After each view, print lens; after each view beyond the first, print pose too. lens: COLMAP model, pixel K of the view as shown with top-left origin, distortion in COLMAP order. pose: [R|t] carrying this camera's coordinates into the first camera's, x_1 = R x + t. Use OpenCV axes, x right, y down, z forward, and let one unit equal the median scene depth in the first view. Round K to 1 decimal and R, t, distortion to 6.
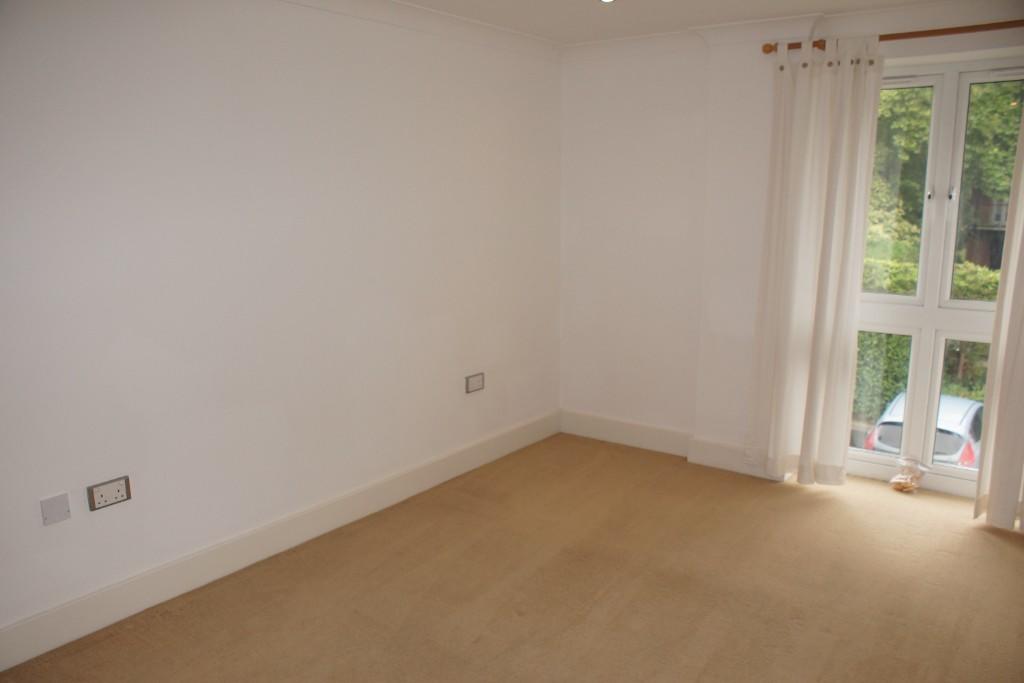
lens RADIAL K [[823.4, 0, 512.0], [0, 823.4, 356.7], [0, 0, 1]] dist [0.129642, 0.002403]
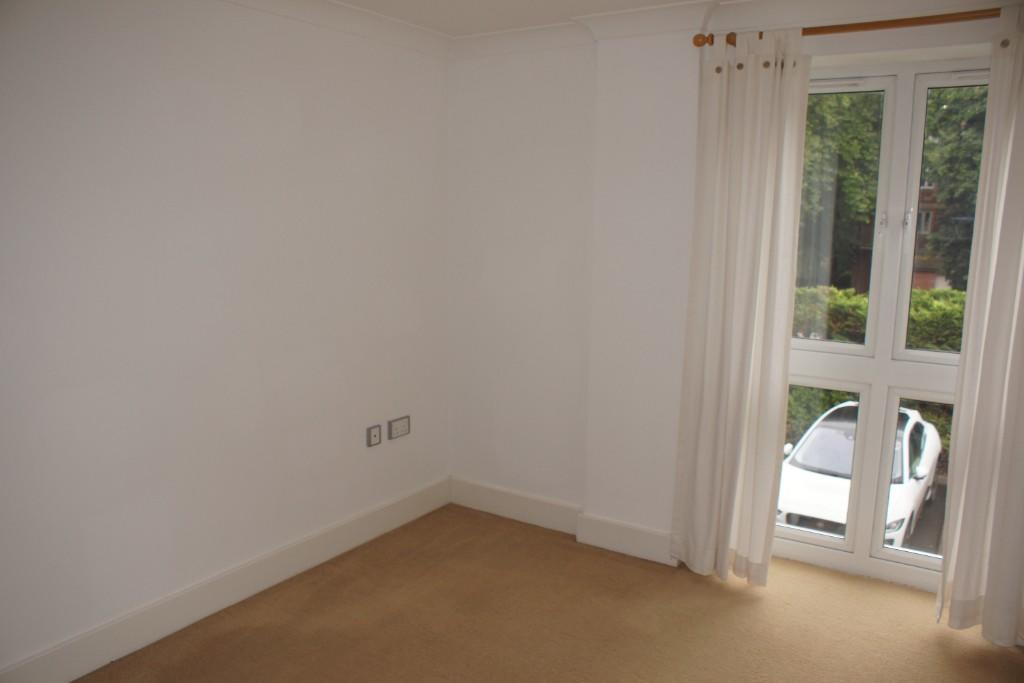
lens RADIAL K [[793.9, 0, 512.0], [0, 793.9, 341.5], [0, 0, 1]] dist [-0.008000, 0.000020]
pose [[0.991558, -0.034614, 0.124962, 0.019295], [0.038760, 0.998770, -0.030906, -0.024766], [-0.123738, 0.035488, 0.991680, 0.112653]]
